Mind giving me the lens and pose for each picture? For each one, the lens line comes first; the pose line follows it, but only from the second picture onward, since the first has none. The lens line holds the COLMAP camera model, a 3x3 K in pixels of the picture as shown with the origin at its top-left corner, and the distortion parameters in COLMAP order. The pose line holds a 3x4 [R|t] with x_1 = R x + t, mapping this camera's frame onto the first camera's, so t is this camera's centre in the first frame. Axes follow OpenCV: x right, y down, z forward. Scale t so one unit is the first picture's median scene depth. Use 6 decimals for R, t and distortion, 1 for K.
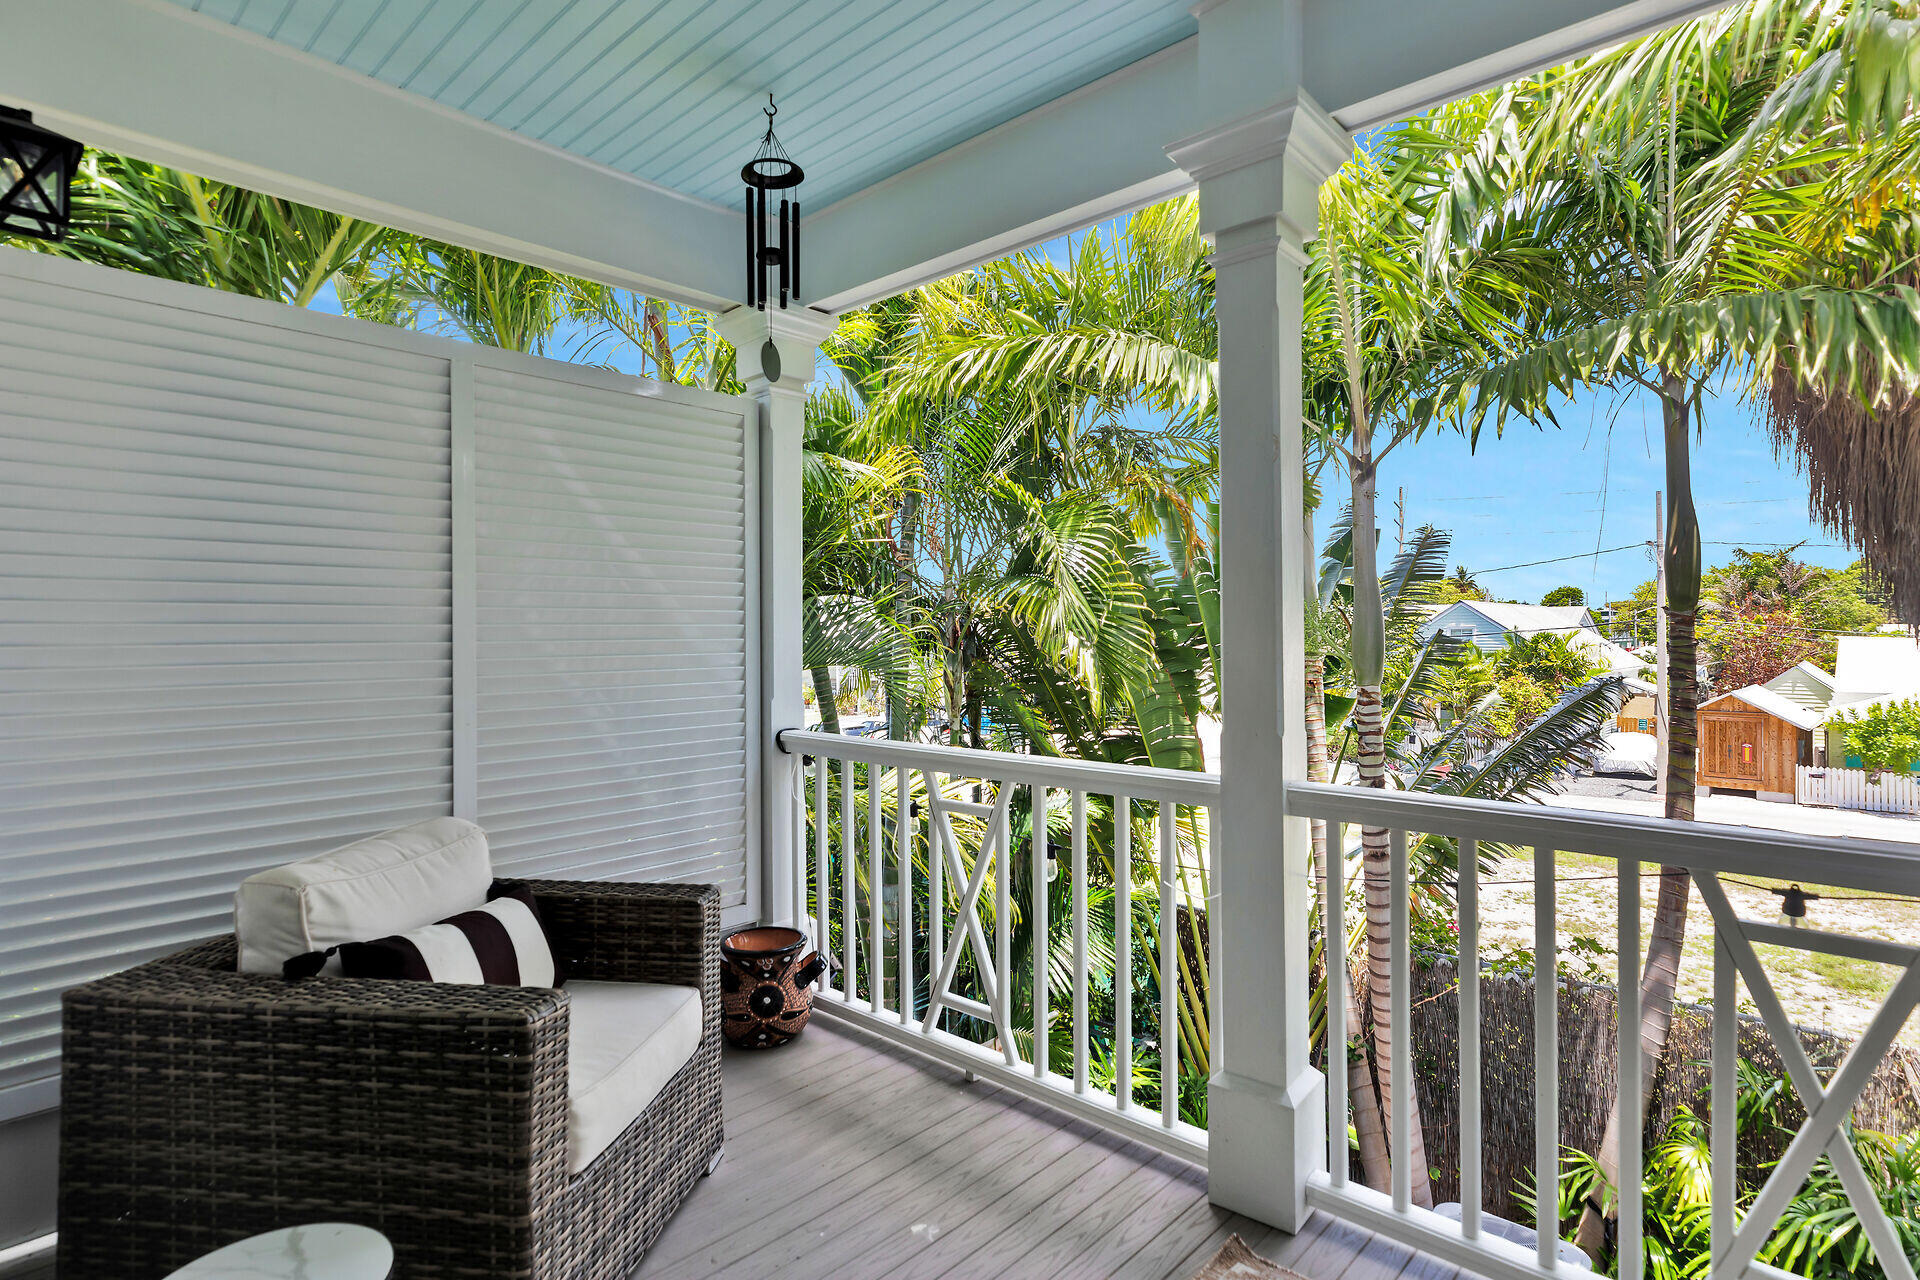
lens RADIAL K [[979.1, 0, 954.6], [0, 979.1, 628.7], [0, 0, 1]] dist [0.005535, -0.003195]
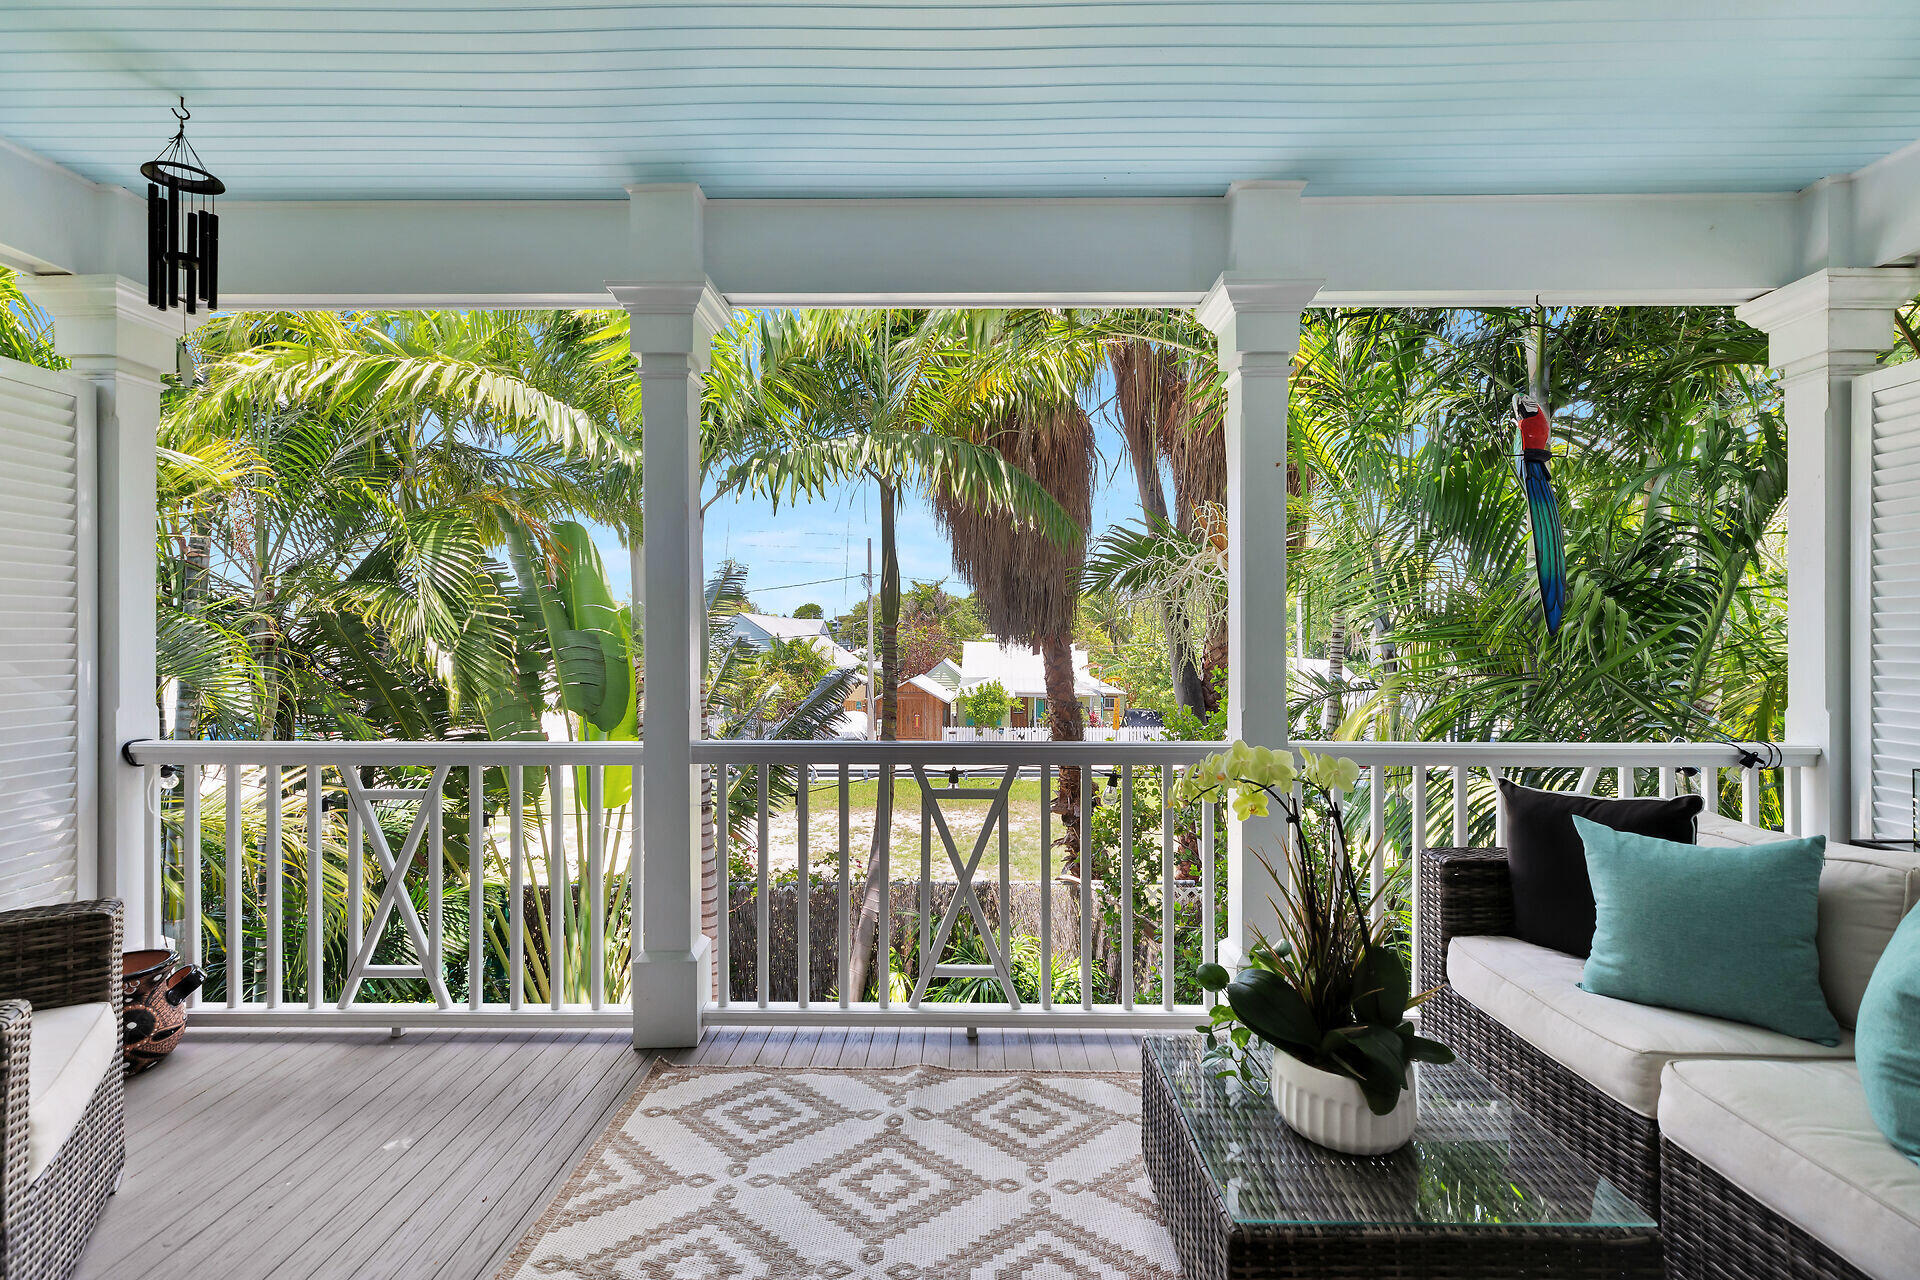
lens RADIAL K [[865.0, 0, 951.8], [0, 865.0, 639.9], [0, 0, 1]] dist [0.009477, 0.000624]
pose [[0.751733, 0.002647, 0.659462, -0.085134], [-0.006888, 0.999969, 0.003839, -0.001402], [-0.659431, -0.007429, 0.751728, -0.086408]]
